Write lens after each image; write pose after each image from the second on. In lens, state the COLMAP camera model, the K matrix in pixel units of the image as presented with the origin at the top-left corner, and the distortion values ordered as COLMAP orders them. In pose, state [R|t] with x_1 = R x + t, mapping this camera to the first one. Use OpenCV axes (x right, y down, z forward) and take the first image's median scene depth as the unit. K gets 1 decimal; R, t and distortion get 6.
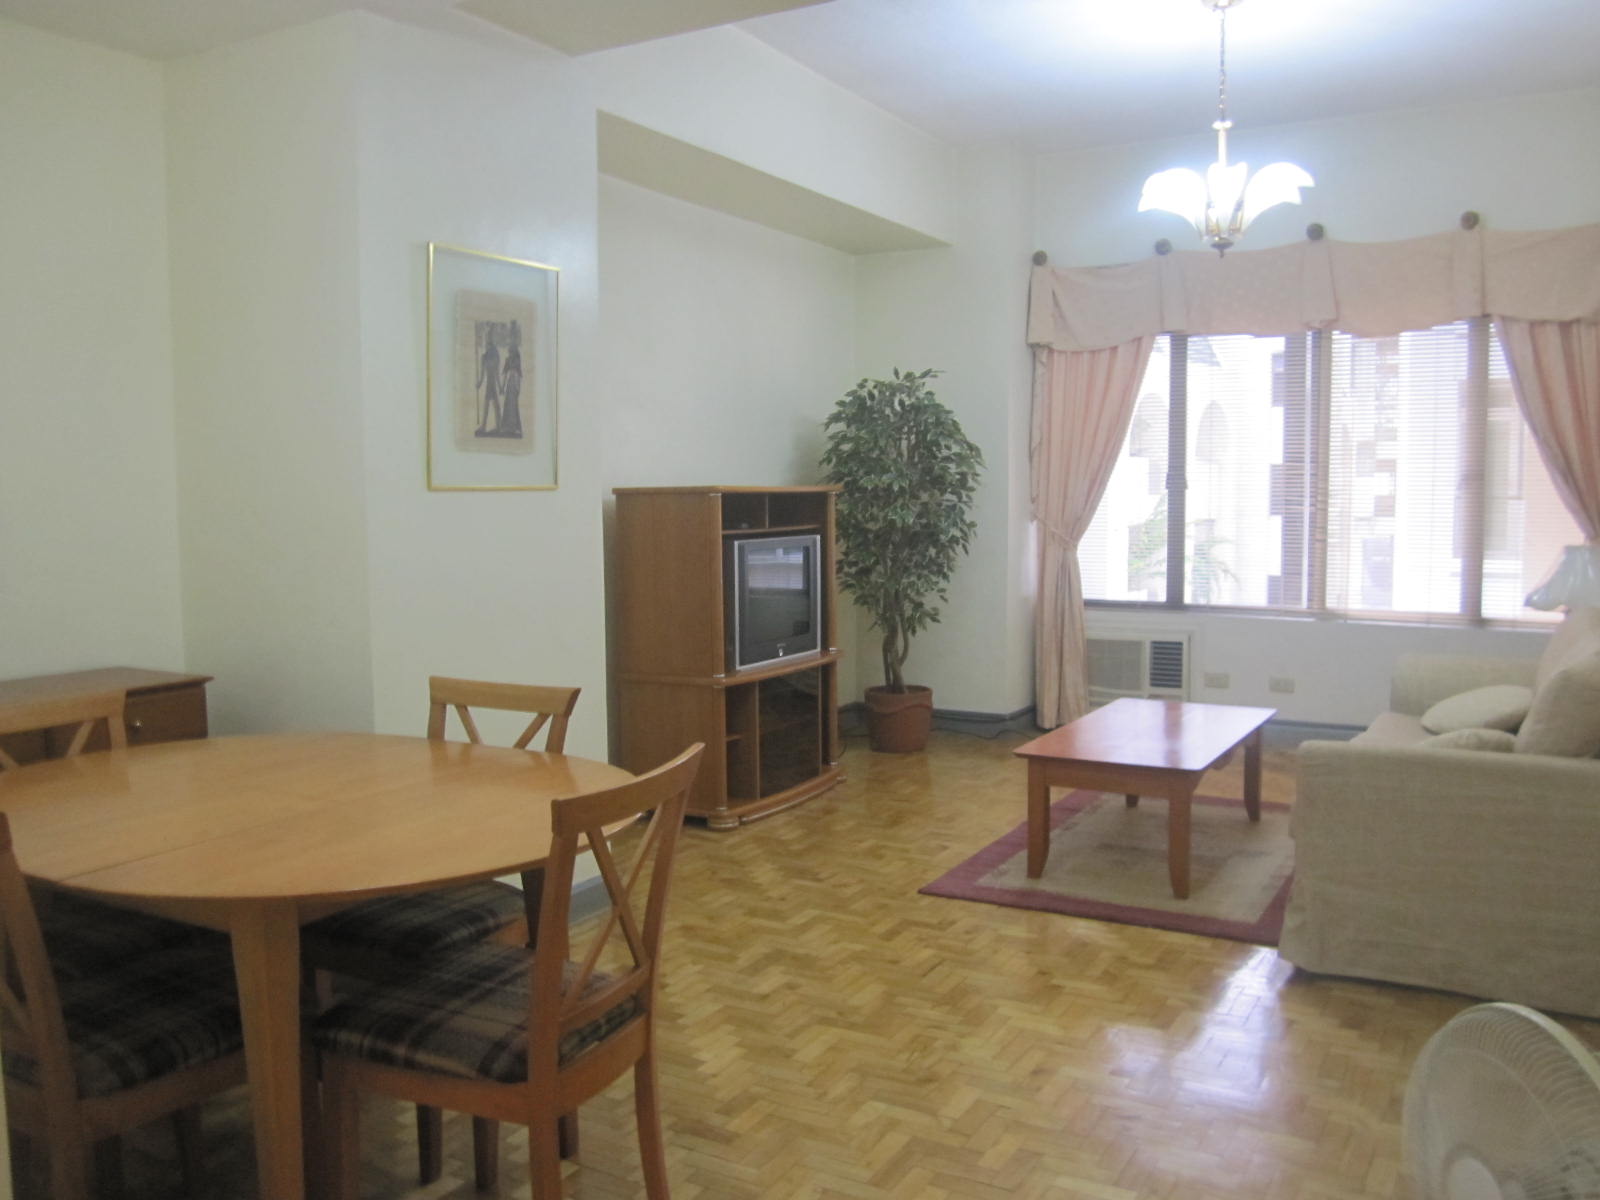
lens RADIAL K [[1295.1, 0, 800.0], [0, 1295.1, 600.0], [0, 0, 1]] dist [-0.043143, -0.001725]
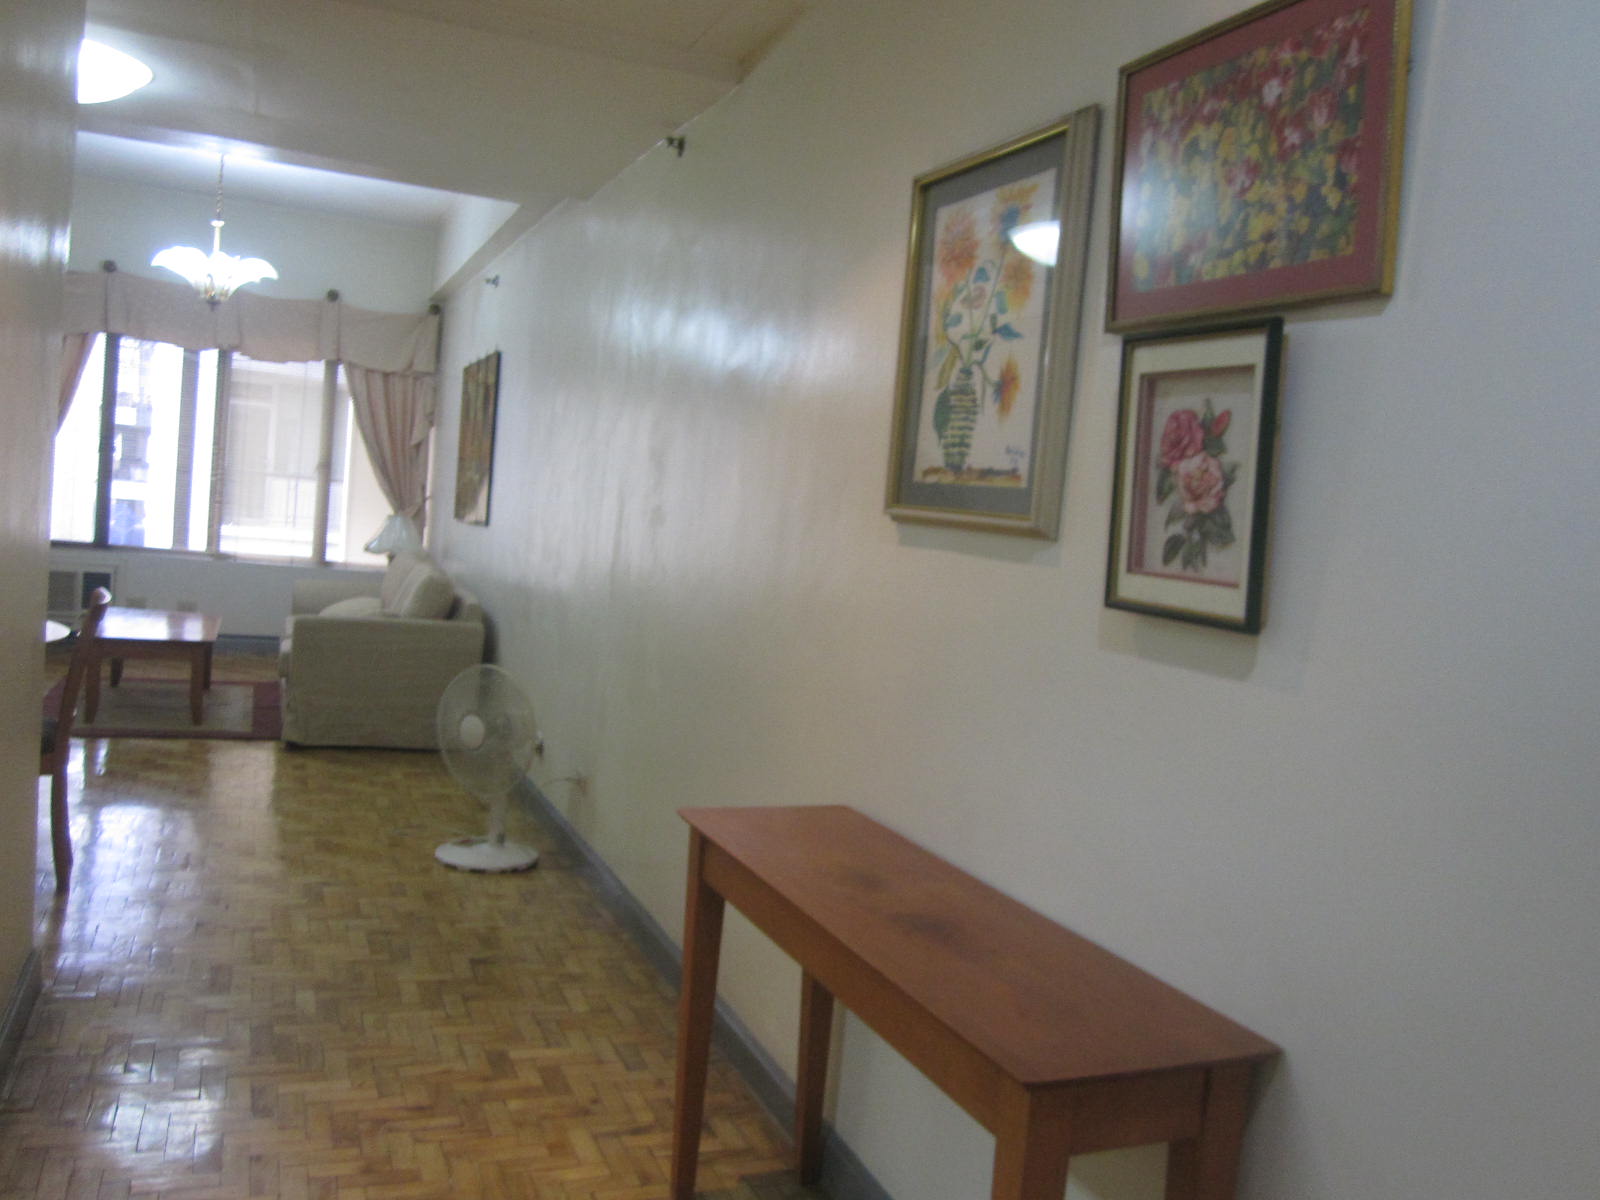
lens RADIAL K [[1295.1, 0, 800.0], [0, 1295.1, 600.0], [0, 0, 1]] dist [-0.043143, -0.001725]
pose [[0.595496, 0.006856, 0.803329, -0.371106], [-0.027436, 0.999554, 0.011807, 0.028992], [-0.802889, -0.029072, 0.595419, -0.366069]]
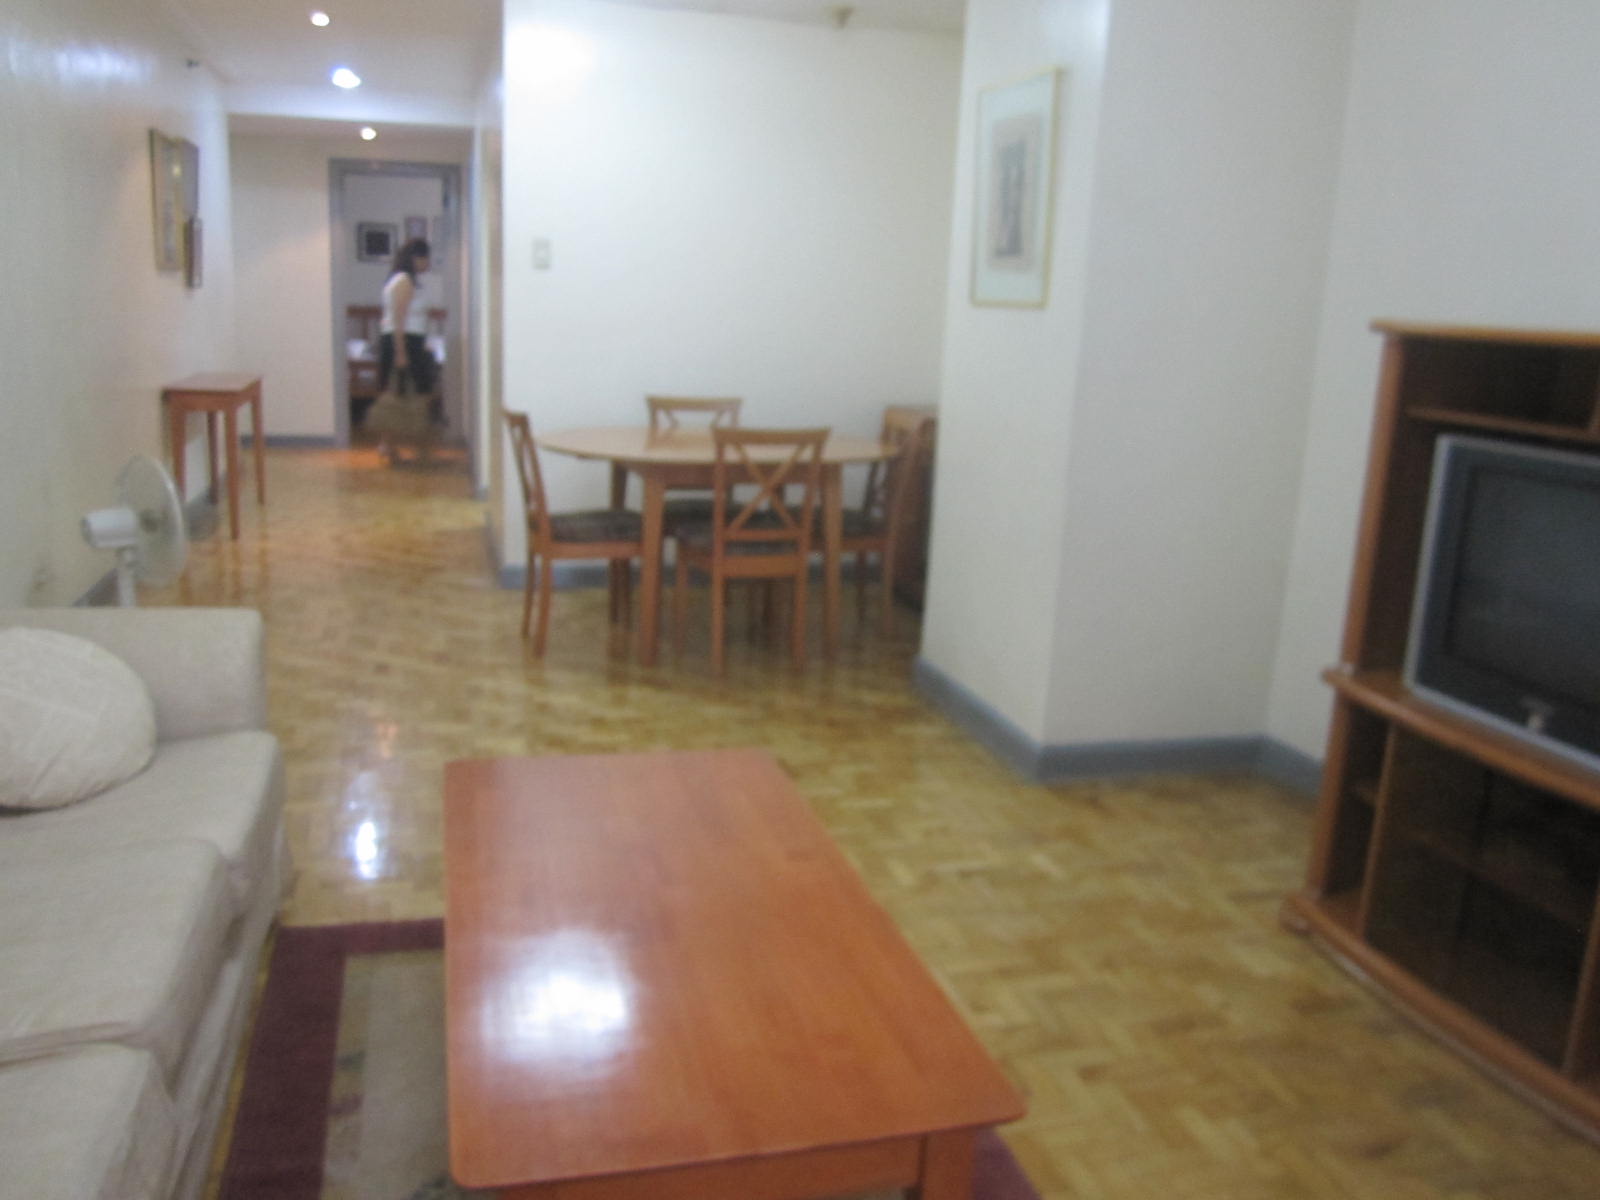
lens RADIAL K [[1295.1, 0, 800.0], [0, 1295.1, 600.0], [0, 0, 1]] dist [-0.043143, -0.001725]
pose [[-0.695893, 0.135590, -0.705229, 0.259688], [-0.098332, 0.954775, 0.280600, -0.053242], [0.711381, 0.264614, -0.651089, 0.639097]]
